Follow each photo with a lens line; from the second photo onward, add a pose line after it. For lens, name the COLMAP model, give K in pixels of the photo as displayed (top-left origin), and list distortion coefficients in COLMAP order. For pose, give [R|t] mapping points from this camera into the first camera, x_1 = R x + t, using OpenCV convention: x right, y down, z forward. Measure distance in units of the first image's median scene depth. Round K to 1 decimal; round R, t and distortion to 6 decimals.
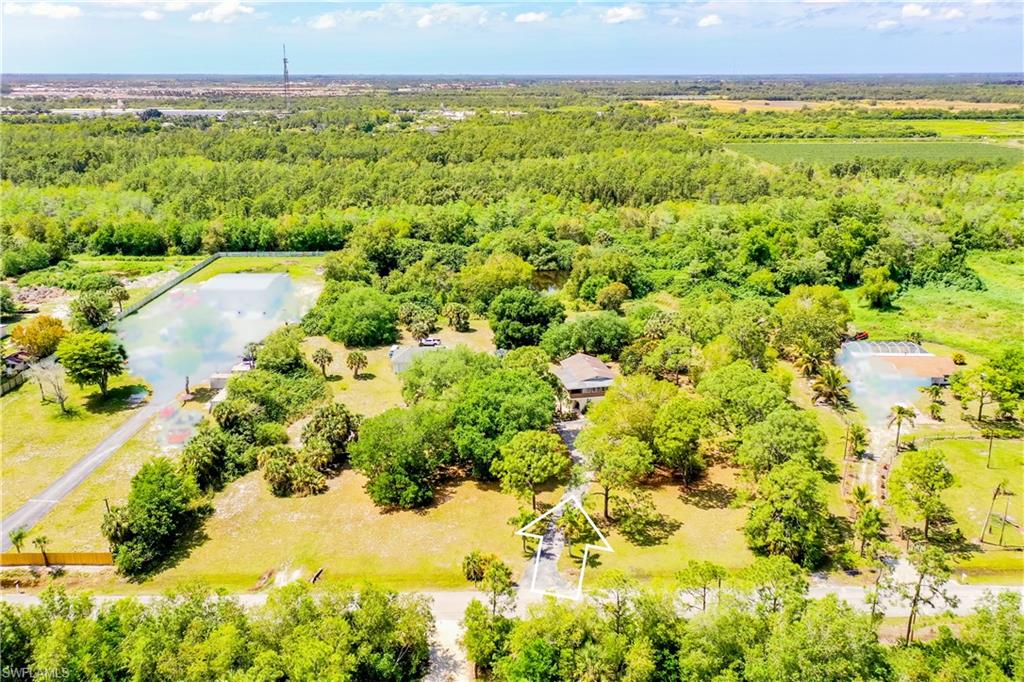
lens RADIAL K [[798.3, 0, 511.6], [0, 798.3, 324.5], [0, 0, 1]] dist [0.010457, 0.006292]
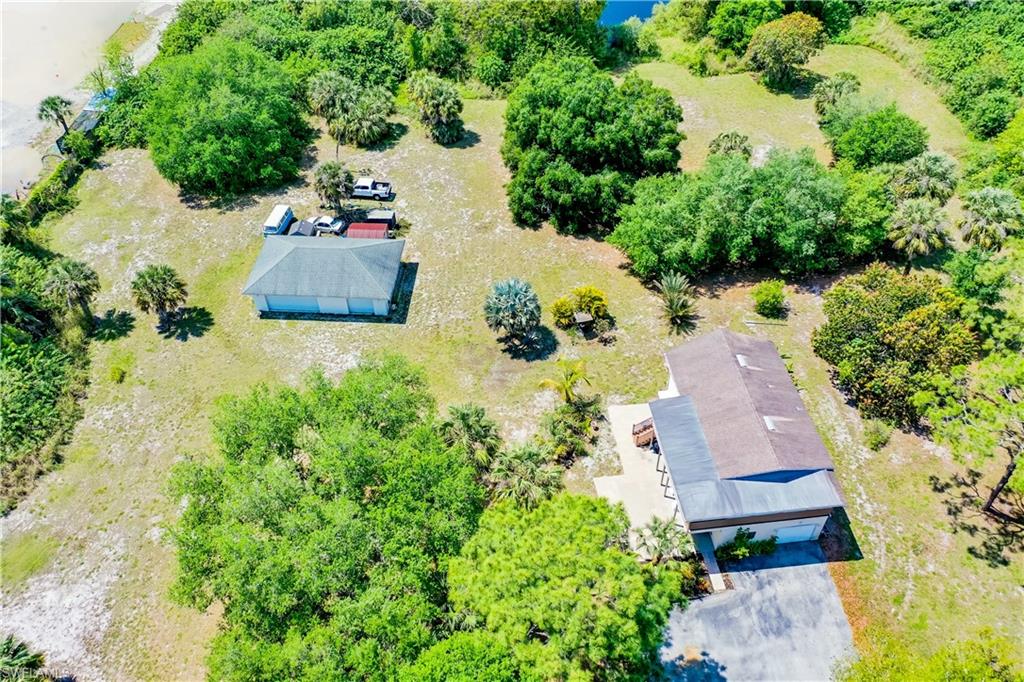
lens RADIAL K [[798.3, 0, 511.6], [0, 798.3, 324.5], [0, 0, 1]] dist [0.010457, 0.006292]
pose [[0.996233, 0.052149, -0.069284, 0.008927], [-0.014953, 0.890310, 0.455110, -0.079651], [0.085417, -0.452359, 0.887736, 0.406377]]
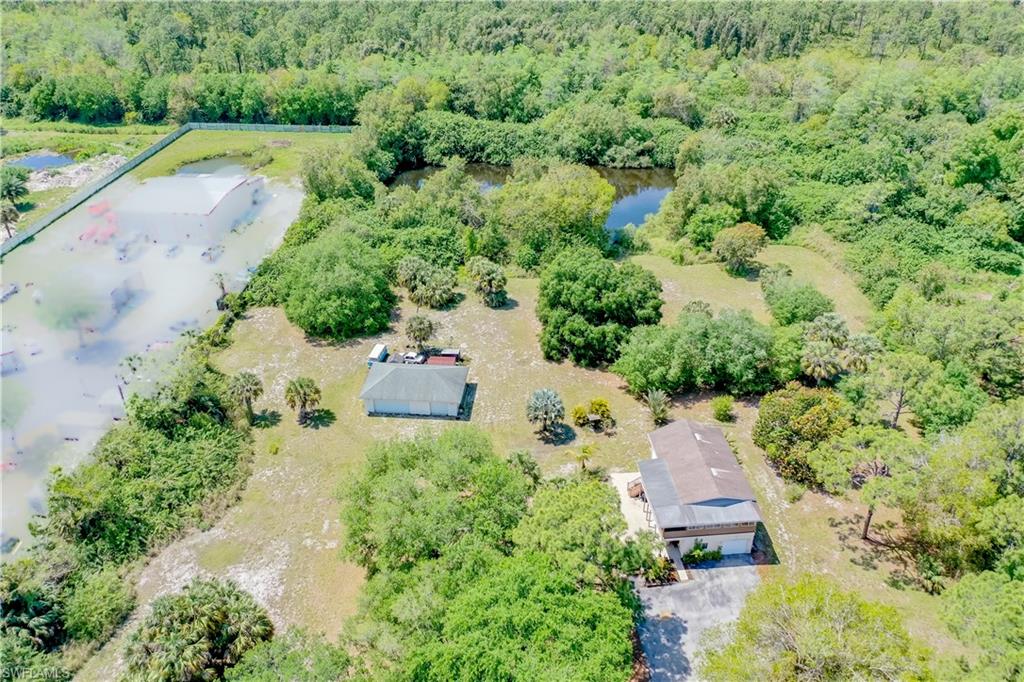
lens RADIAL K [[798.3, 0, 511.6], [0, 798.3, 324.5], [0, 0, 1]] dist [0.010457, 0.006292]
pose [[0.994072, 0.051906, -0.095533, 0.009213], [-0.028496, 0.972347, 0.231796, -0.092206], [0.104923, -0.227700, 0.968062, 0.285154]]
